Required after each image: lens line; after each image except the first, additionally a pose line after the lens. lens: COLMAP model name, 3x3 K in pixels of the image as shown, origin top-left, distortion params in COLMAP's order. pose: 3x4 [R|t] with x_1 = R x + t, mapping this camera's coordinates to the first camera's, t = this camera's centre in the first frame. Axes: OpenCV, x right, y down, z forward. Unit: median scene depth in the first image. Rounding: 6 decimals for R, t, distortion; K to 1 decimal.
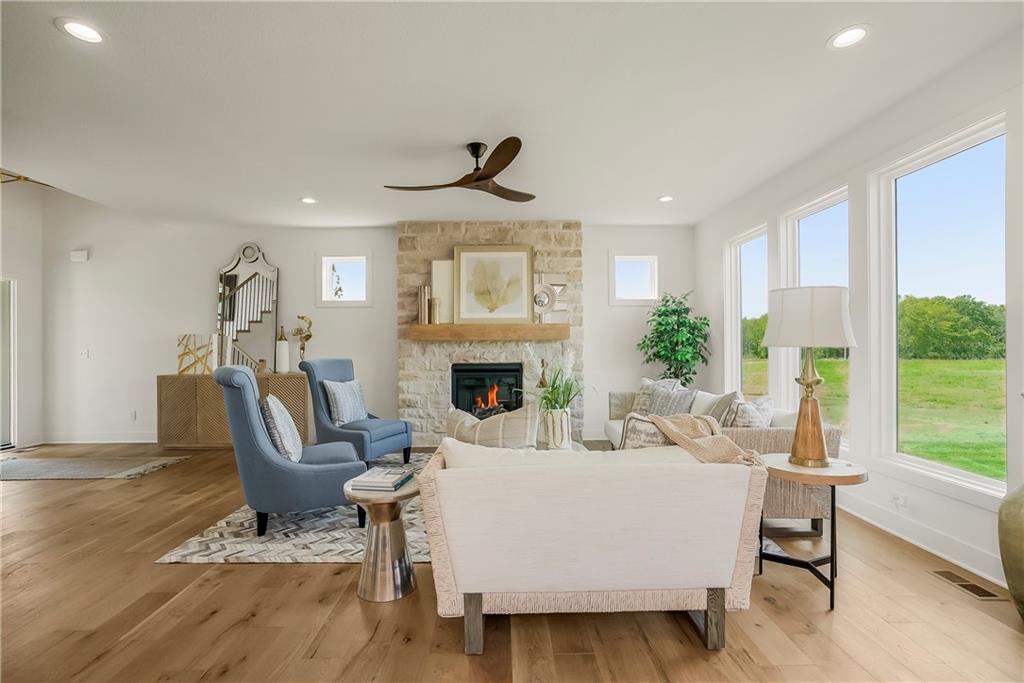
lens RADIAL K [[478.5, 0, 510.3], [0, 478.5, 339.2], [0, 0, 1]] dist [-0.047154, 0.025418]
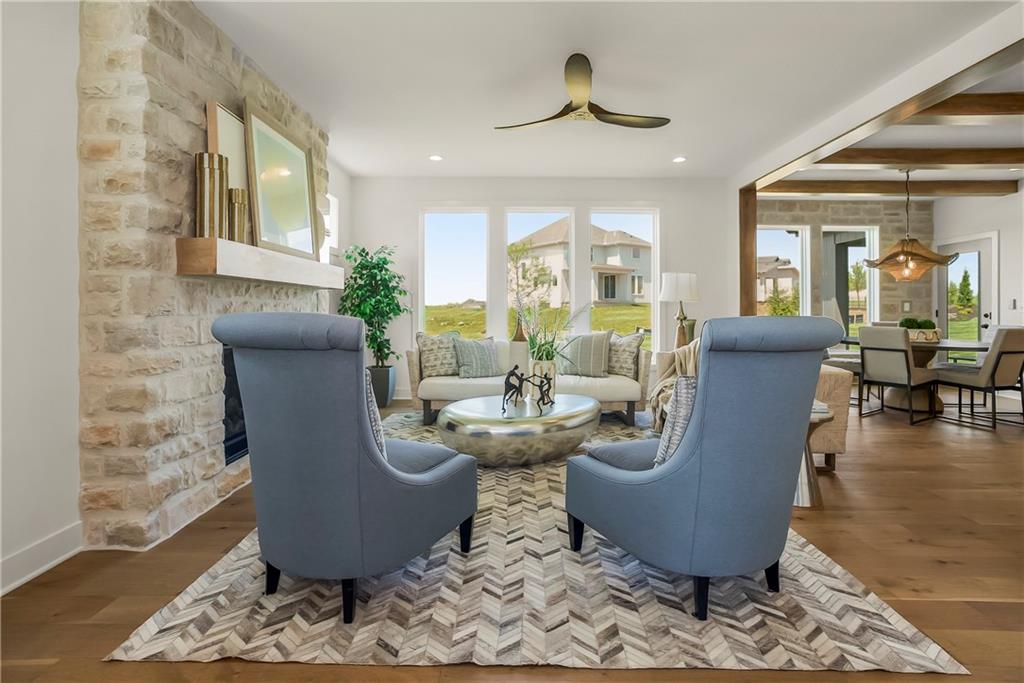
lens RADIAL K [[480.8, 0, 508.1], [0, 480.8, 304.2], [0, 0, 1]] dist [-0.053862, 0.025276]
pose [[0.019628, 0.016429, 0.999672, -0.605117], [-0.015928, 0.999743, -0.016117, 0.030023], [-0.999680, -0.015606, 0.019884, 0.701676]]
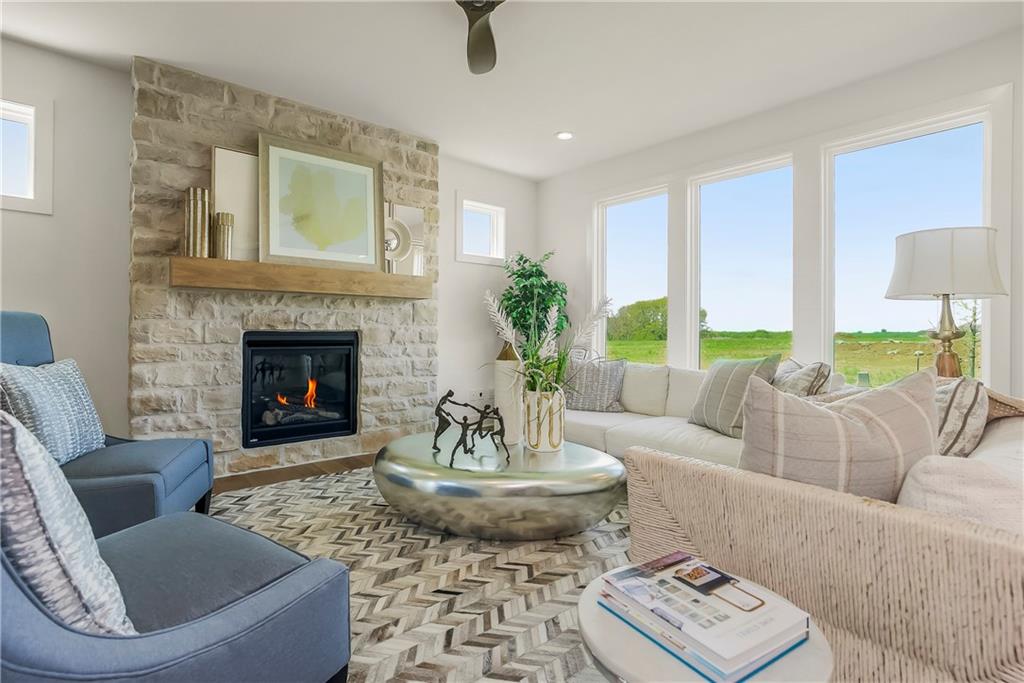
lens RADIAL K [[483.5, 0, 503.7], [0, 483.5, 323.3], [0, 0, 1]] dist [-0.049533, 0.026783]
pose [[0.771361, 0.019466, 0.636101, -0.250867], [-0.021708, 0.999755, -0.004270, 0.037029], [-0.636028, -0.010514, 0.771594, 0.347651]]
